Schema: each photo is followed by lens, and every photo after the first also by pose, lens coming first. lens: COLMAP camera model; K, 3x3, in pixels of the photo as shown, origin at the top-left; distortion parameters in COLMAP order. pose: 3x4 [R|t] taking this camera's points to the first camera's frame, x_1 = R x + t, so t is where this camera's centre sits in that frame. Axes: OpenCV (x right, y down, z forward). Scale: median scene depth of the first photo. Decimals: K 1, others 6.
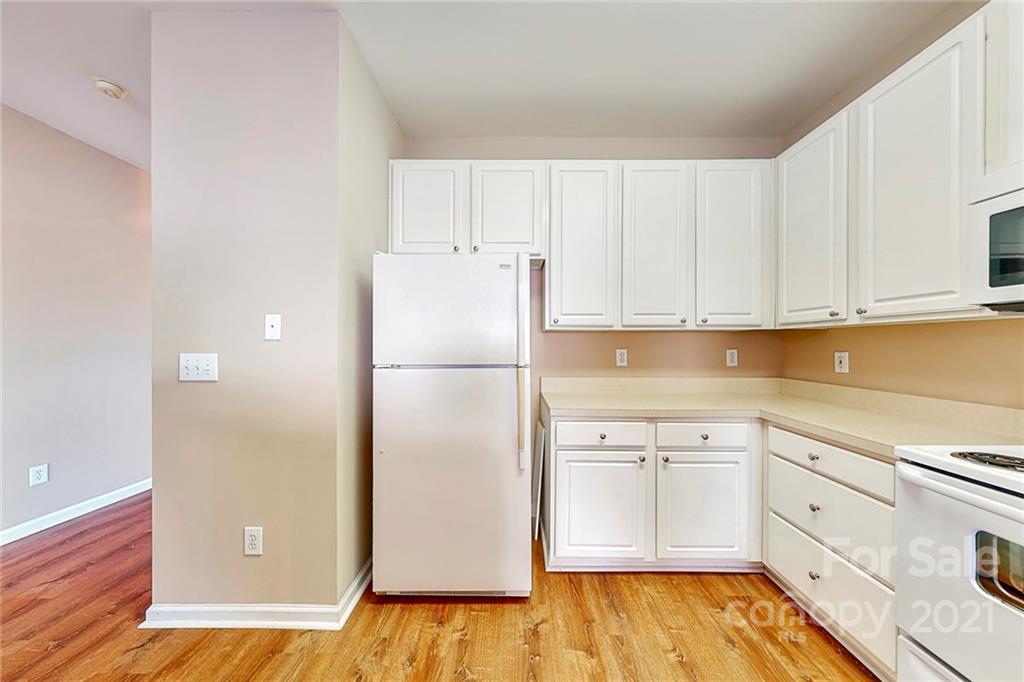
lens RADIAL K [[322.5, 0, 515.4], [0, 322.5, 344.6], [0, 0, 1]] dist [-0.001274, 0.000329]
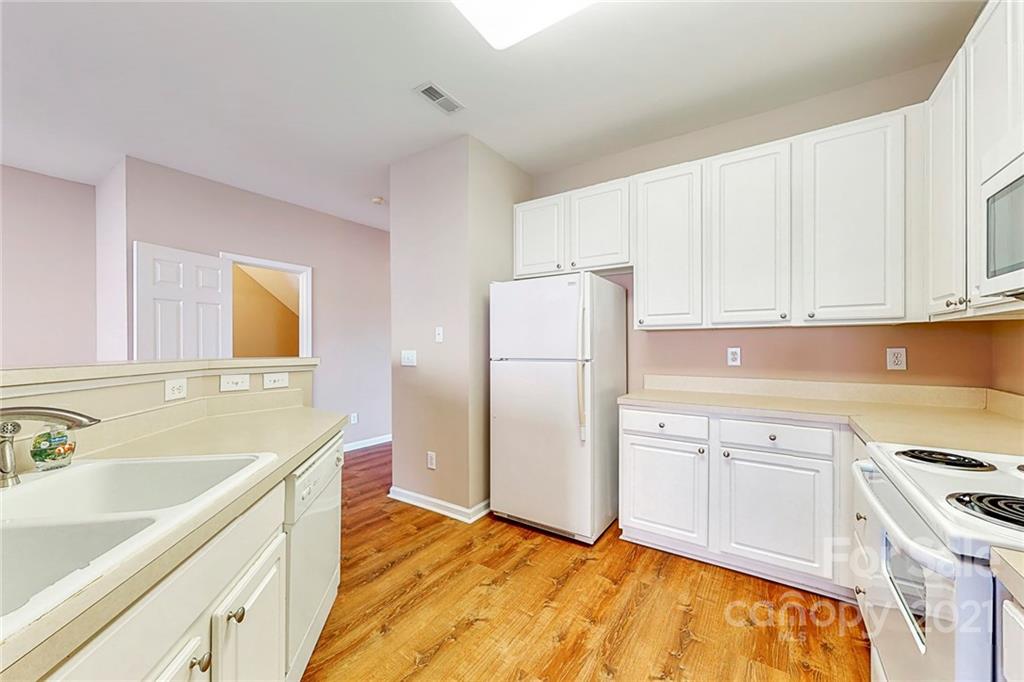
lens RADIAL K [[394.3, 0, 515.4], [0, 394.3, 343.5], [0, 0, 1]] dist [0.002722, 0.000350]
pose [[0.833154, -0.007350, -0.552992, 0.630209], [0.006953, 0.999972, -0.002815, 0.001102], [0.552997, -0.001499, 0.833182, -0.433319]]
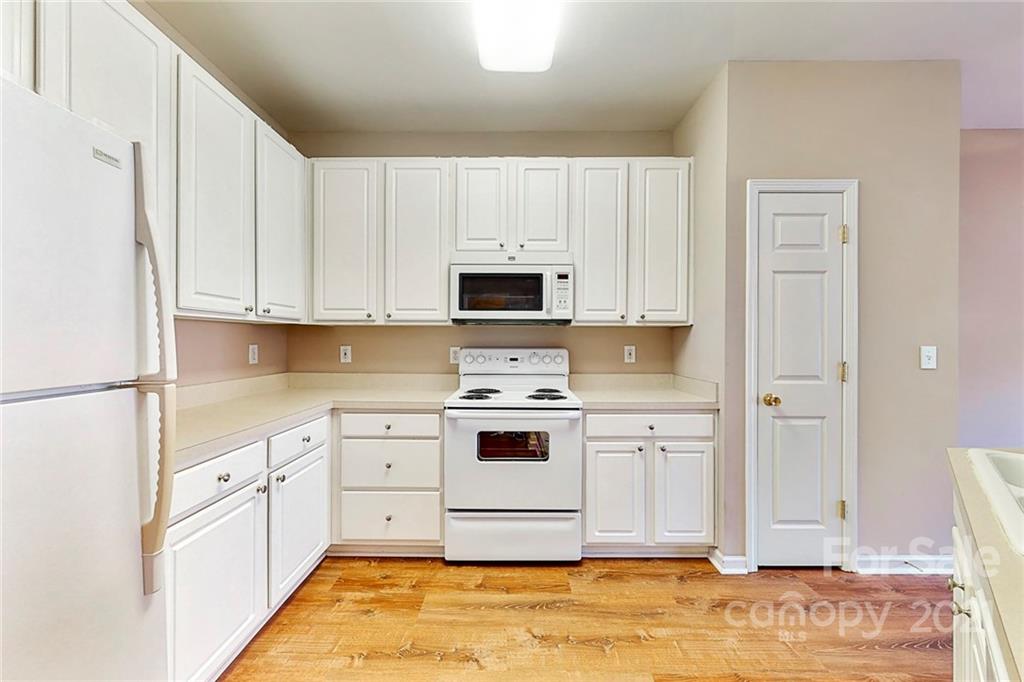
lens RADIAL K [[385.1, 0, 511.6], [0, 385.1, 338.7], [0, 0, 1]] dist [-0.002124, 0.001047]
pose [[0.001623, 0.005987, 0.999981, -0.536723], [-0.004512, 0.999972, -0.005980, 0.003017], [-0.999989, -0.004502, 0.001650, 0.433631]]
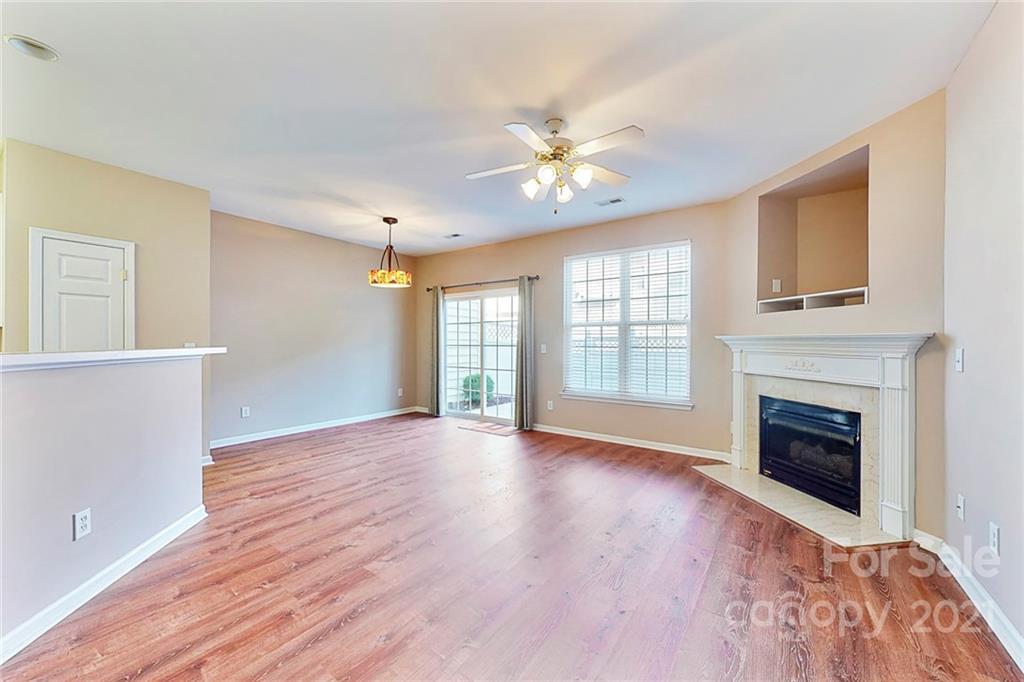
lens RADIAL K [[385.1, 0, 512.6], [0, 385.1, 341.6], [0, 0, 1]] dist [-0.002124, 0.001047]
pose [[-0.822552, 0.000871, 0.568690, -2.191053], [-0.001583, 0.999991, -0.003820, 0.010681], [-0.568688, -0.004042, -0.822543, -0.156063]]
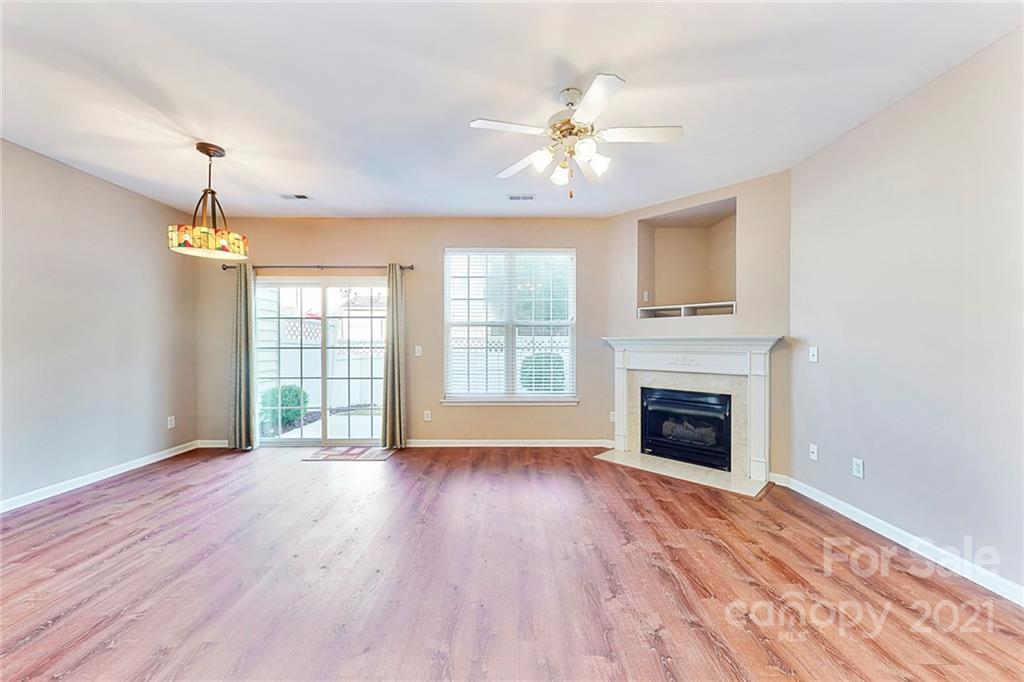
lens RADIAL K [[385.1, 0, 511.5], [0, 385.1, 342.0], [0, 0, 1]] dist [-0.002124, 0.001047]
pose [[-0.999755, 0.003717, -0.021806, -1.136475], [0.003796, 0.999986, -0.003619, 0.006784], [0.021792, -0.003701, -0.999756, -0.170484]]
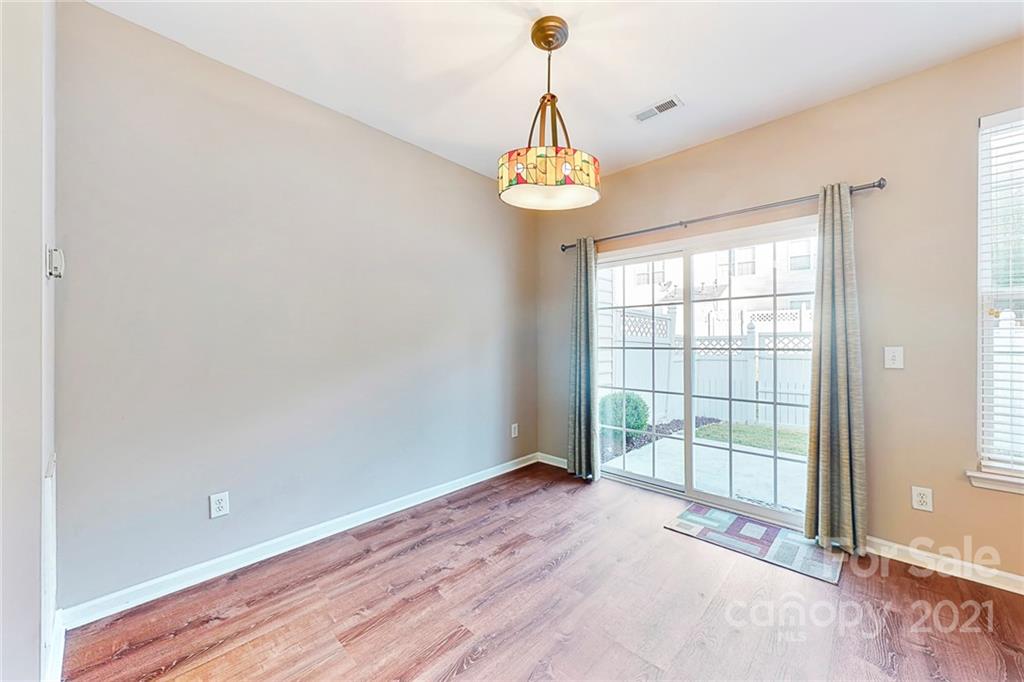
lens RADIAL K [[385.1, 0, 511.7], [0, 385.1, 342.5], [0, 0, 1]] dist [-0.002124, 0.001047]
pose [[-0.737489, 0.001098, 0.675358, -0.418742], [0.001259, 0.999999, -0.000250, 0.004179], [-0.675358, 0.000666, -0.737490, -1.130791]]
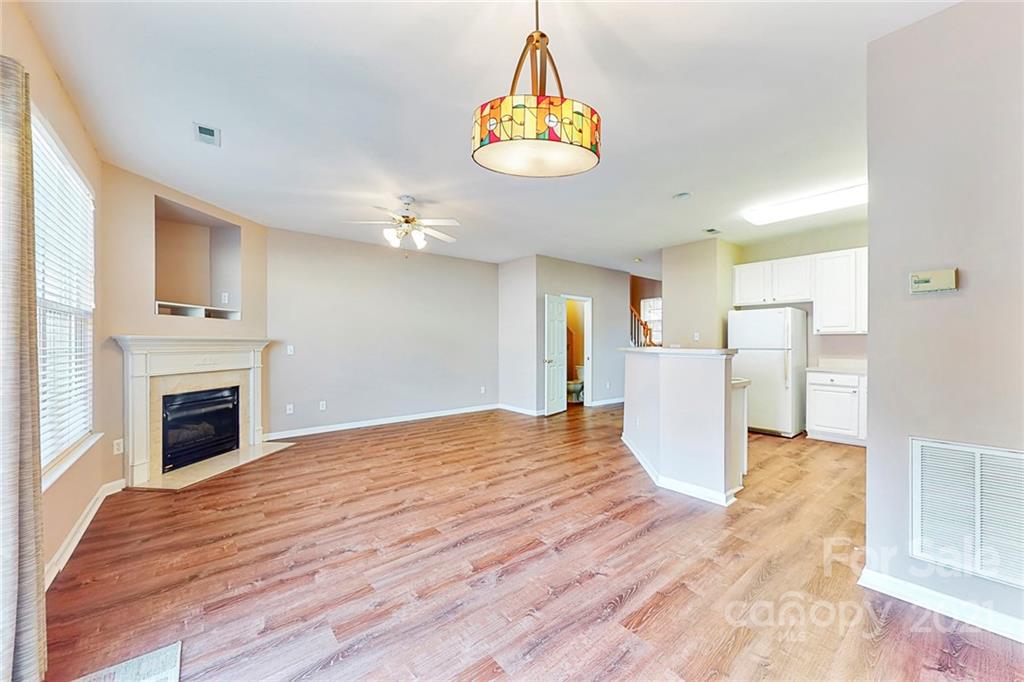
lens RADIAL K [[385.1, 0, 511.0], [0, 385.1, 340.8], [0, 0, 1]] dist [-0.002124, 0.001047]
pose [[0.640926, -0.002422, -0.767599, 0.963598], [0.001616, 0.999997, -0.001806, -0.003201], [0.767601, -0.000083, 0.640928, -2.716363]]
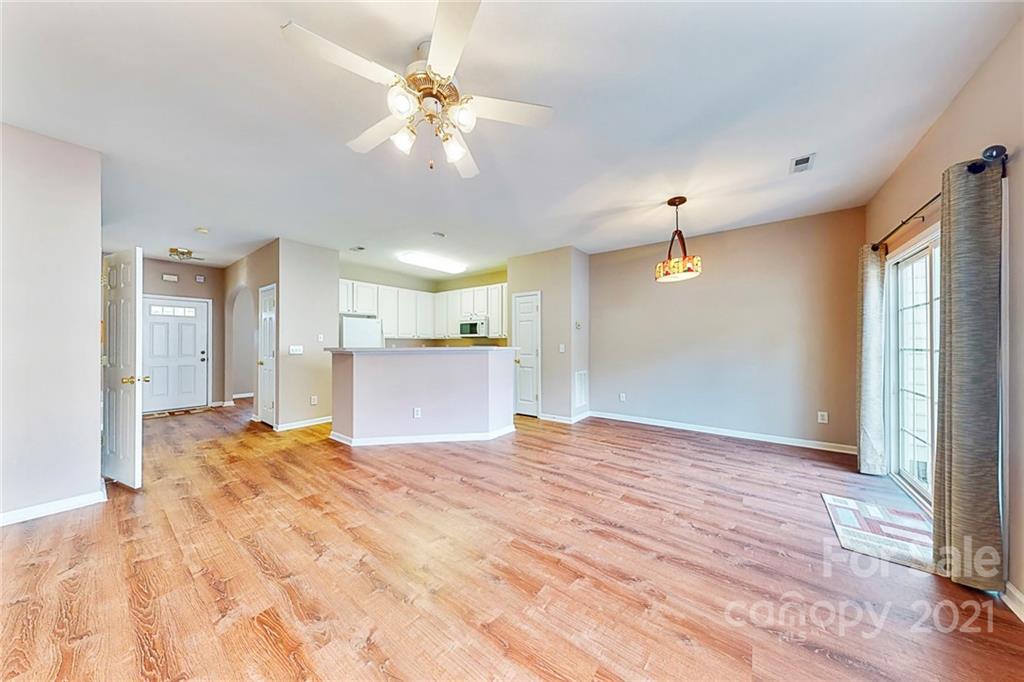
lens RADIAL K [[322.5, 0, 513.8], [0, 322.5, 343.5], [0, 0, 1]] dist [-0.001274, 0.000329]
pose [[0.593102, 0.002484, 0.805124, -2.073334], [-0.002270, 0.999996, -0.001413, 0.009665], [-0.805124, -0.000990, 0.593105, -2.454340]]
